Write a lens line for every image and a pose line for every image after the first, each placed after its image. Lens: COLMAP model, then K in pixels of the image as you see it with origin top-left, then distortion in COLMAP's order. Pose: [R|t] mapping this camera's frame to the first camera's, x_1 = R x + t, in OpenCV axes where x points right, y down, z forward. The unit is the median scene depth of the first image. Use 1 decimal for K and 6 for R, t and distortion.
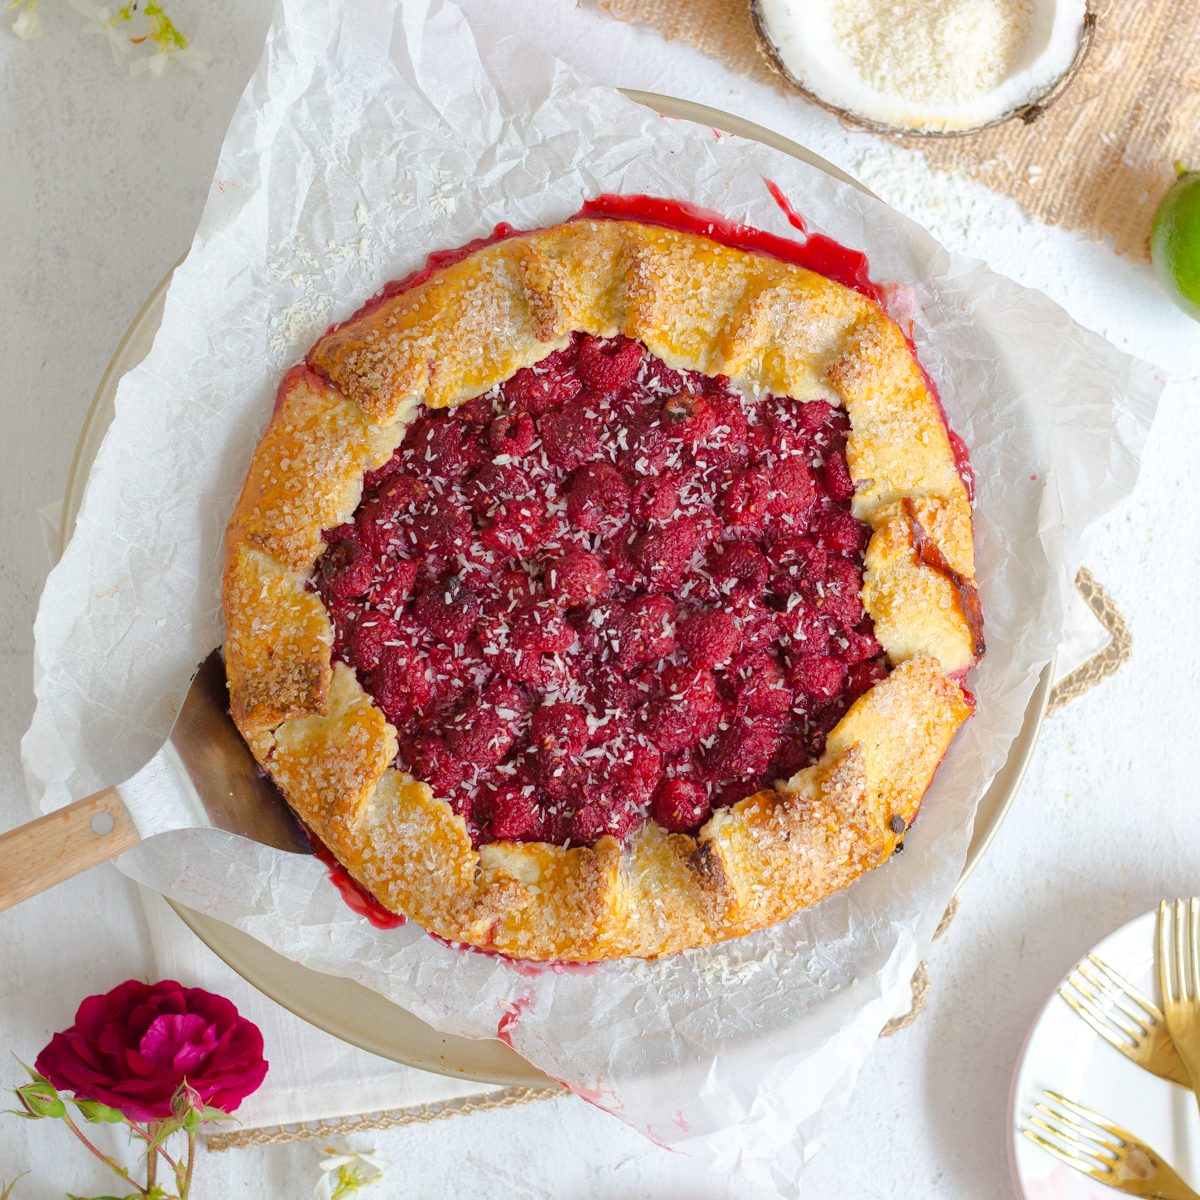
lens RADIAL K [[2852.8, 0, 623.8], [0, 2852.8, 598.1], [0, 0, 1]] dist [0.002959, -0.022894]
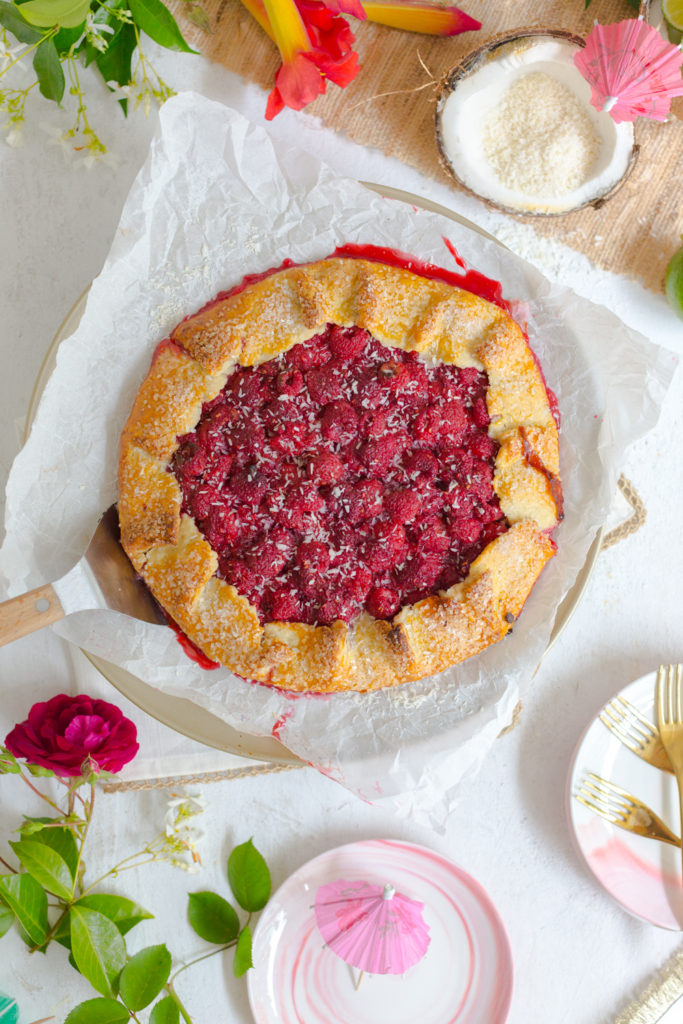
lens RADIAL K [[1443.7, 0, 341.5], [0, 1443.7, 512.0], [0, 0, 1]] dist [-0.000312, -0.003730]
pose [[0.999624, 0.027245, -0.003134, -0.003548], [-0.027170, 0.999386, 0.022111, -0.000328], [0.003735, -0.022018, 0.999751, 0.137458]]
